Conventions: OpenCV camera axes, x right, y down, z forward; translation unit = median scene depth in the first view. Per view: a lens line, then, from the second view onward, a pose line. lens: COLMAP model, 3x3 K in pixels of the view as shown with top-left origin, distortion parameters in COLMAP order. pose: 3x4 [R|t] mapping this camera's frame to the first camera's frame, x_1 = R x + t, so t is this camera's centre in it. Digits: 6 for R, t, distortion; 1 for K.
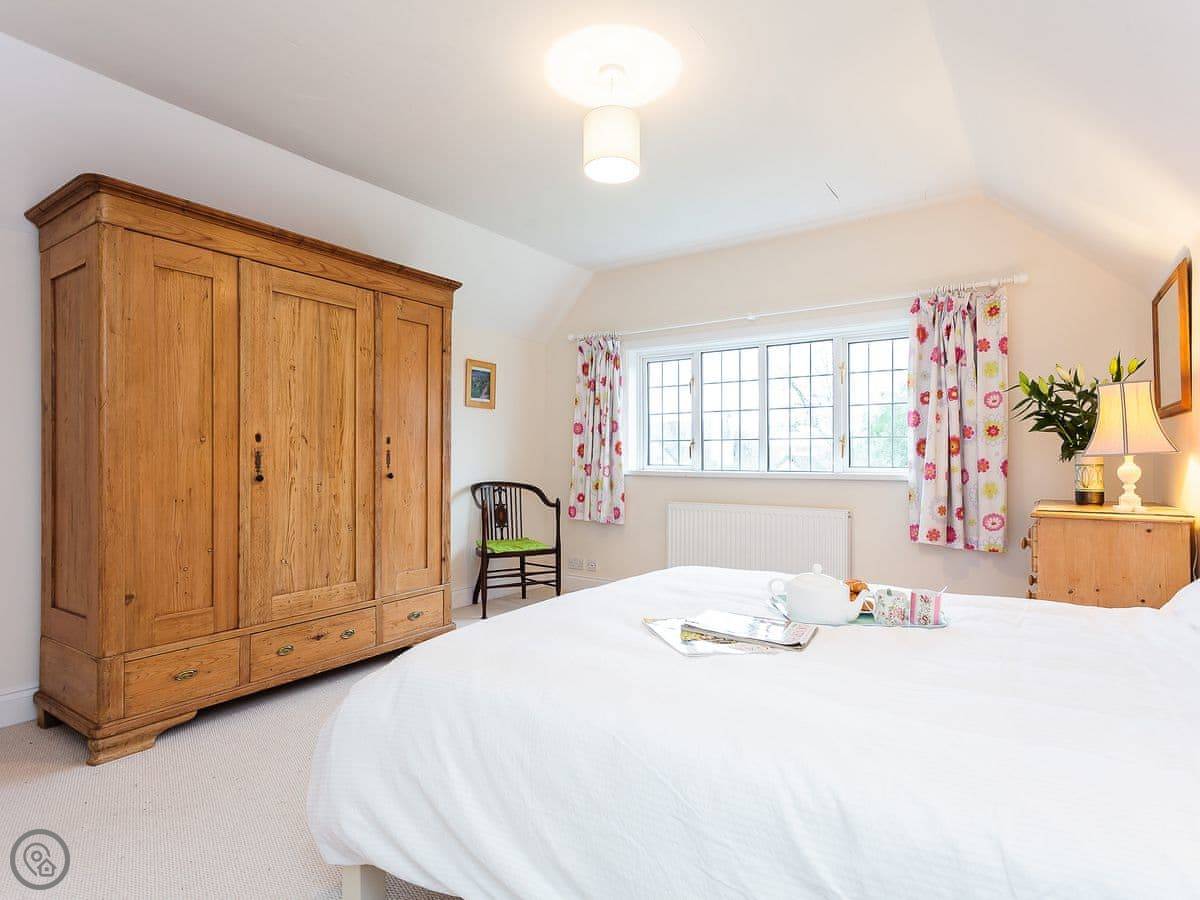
lens RADIAL K [[657.3, 0, 602.1], [0, 657.3, 449.6], [0, 0, 1]] dist [0.015694, -0.000482]
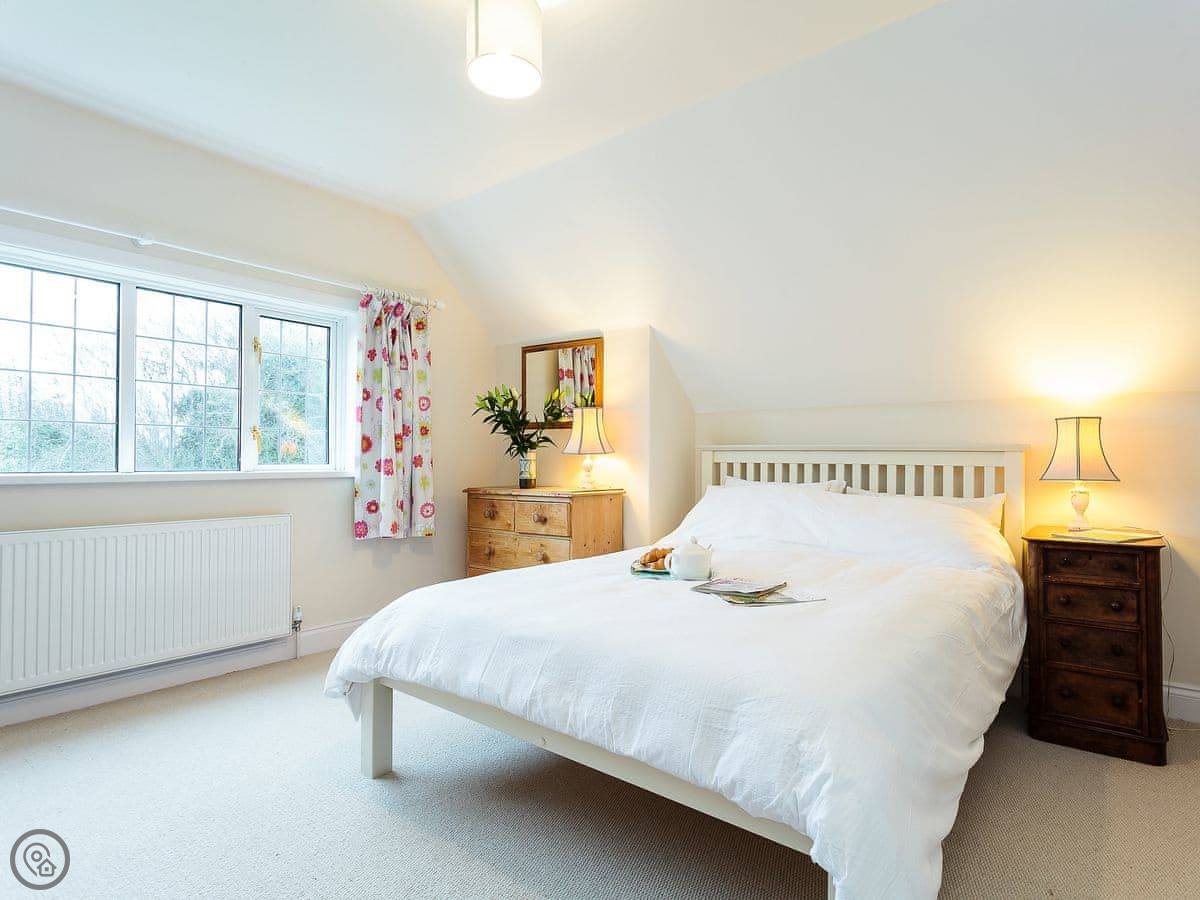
lens RADIAL K [[657.3, 0, 602.2], [0, 657.3, 454.5], [0, 0, 1]] dist [0.015694, -0.000482]
pose [[0.072998, 0.016039, 0.997203, -0.516038], [-0.016857, 0.999748, -0.014846, 0.024015], [-0.997190, -0.015726, 0.073250, 0.601727]]
